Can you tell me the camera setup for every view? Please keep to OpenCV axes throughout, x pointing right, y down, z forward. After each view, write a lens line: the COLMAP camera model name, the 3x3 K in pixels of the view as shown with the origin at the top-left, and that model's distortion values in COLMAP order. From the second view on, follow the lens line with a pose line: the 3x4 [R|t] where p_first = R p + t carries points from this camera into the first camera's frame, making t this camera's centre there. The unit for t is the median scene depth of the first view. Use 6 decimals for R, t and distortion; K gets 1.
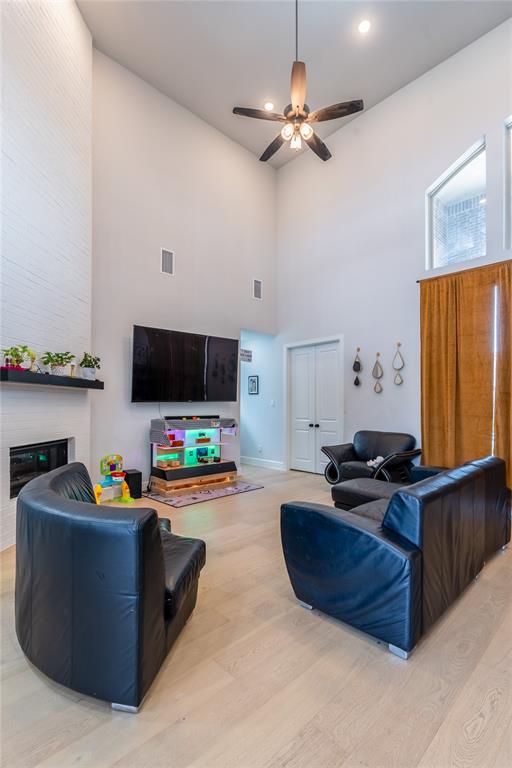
lens RADIAL K [[361.9, 0, 260.8], [0, 361.9, 403.4], [0, 0, 1]] dist [-0.002927, -0.000429]
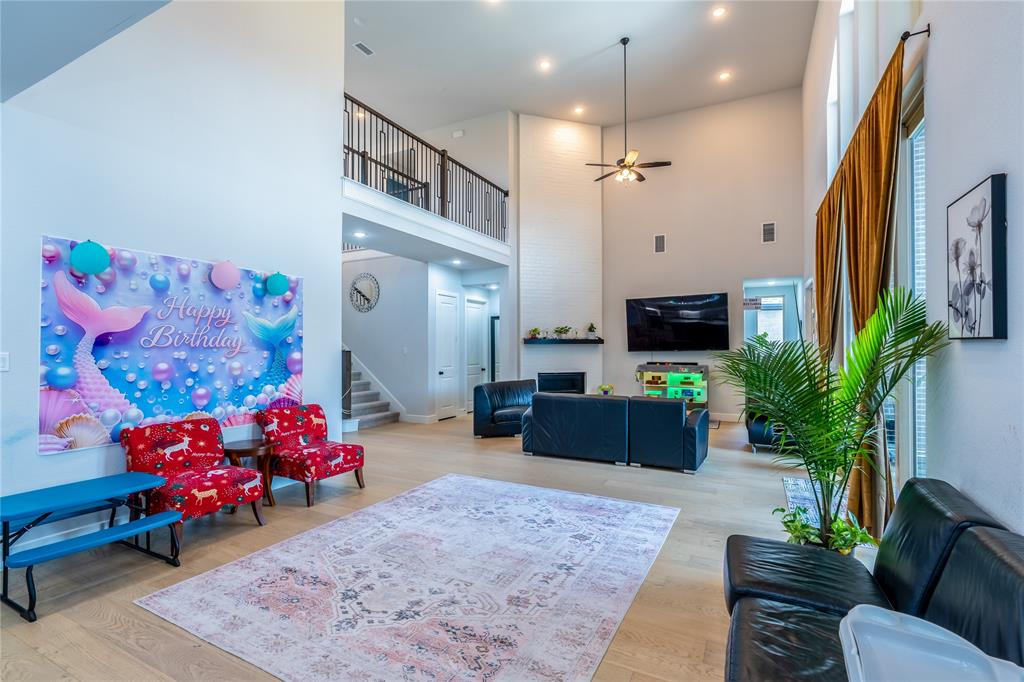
lens RADIAL K [[465.3, 0, 512.0], [0, 465.3, 341.0], [0, 0, 1]] dist [-0.002242, -0.000061]
pose [[0.321001, -0.017014, -0.946926, 1.401161], [0.009453, 0.999846, -0.014760, -0.024990], [0.947032, -0.004214, 0.321112, -0.055635]]
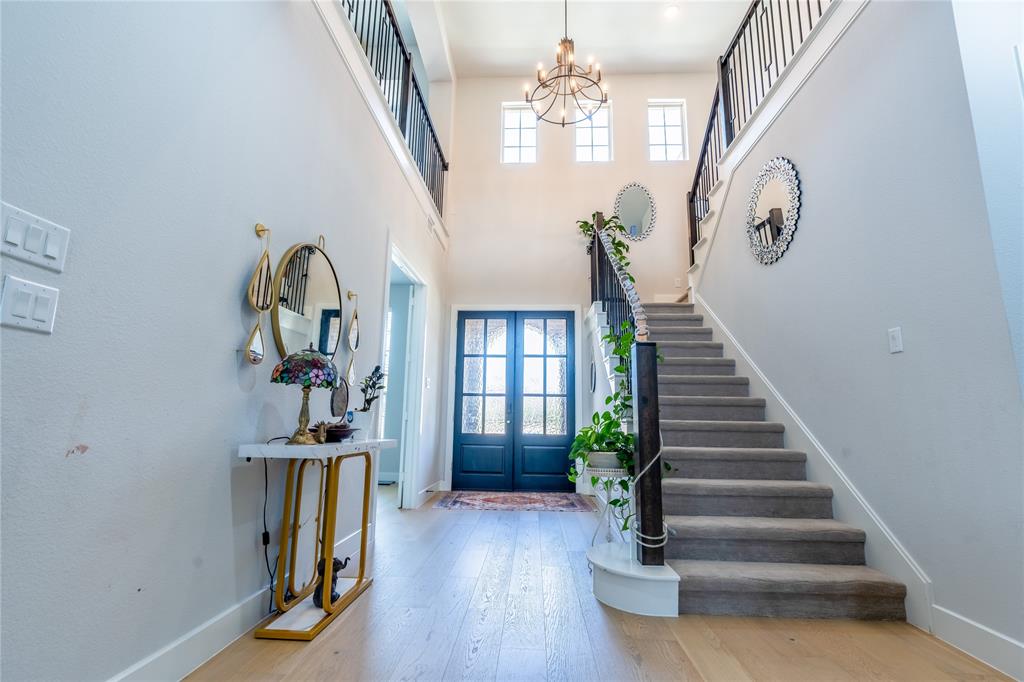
lens RADIAL K [[465.3, 0, 512.0], [0, 465.3, 341.0], [0, 0, 1]] dist [-0.002242, -0.000061]
pose [[-0.731612, -0.132024, -0.668815, 0.087028], [-0.011454, 0.983310, -0.181575, 0.080512], [0.681625, -0.125182, -0.720914, 0.221730]]
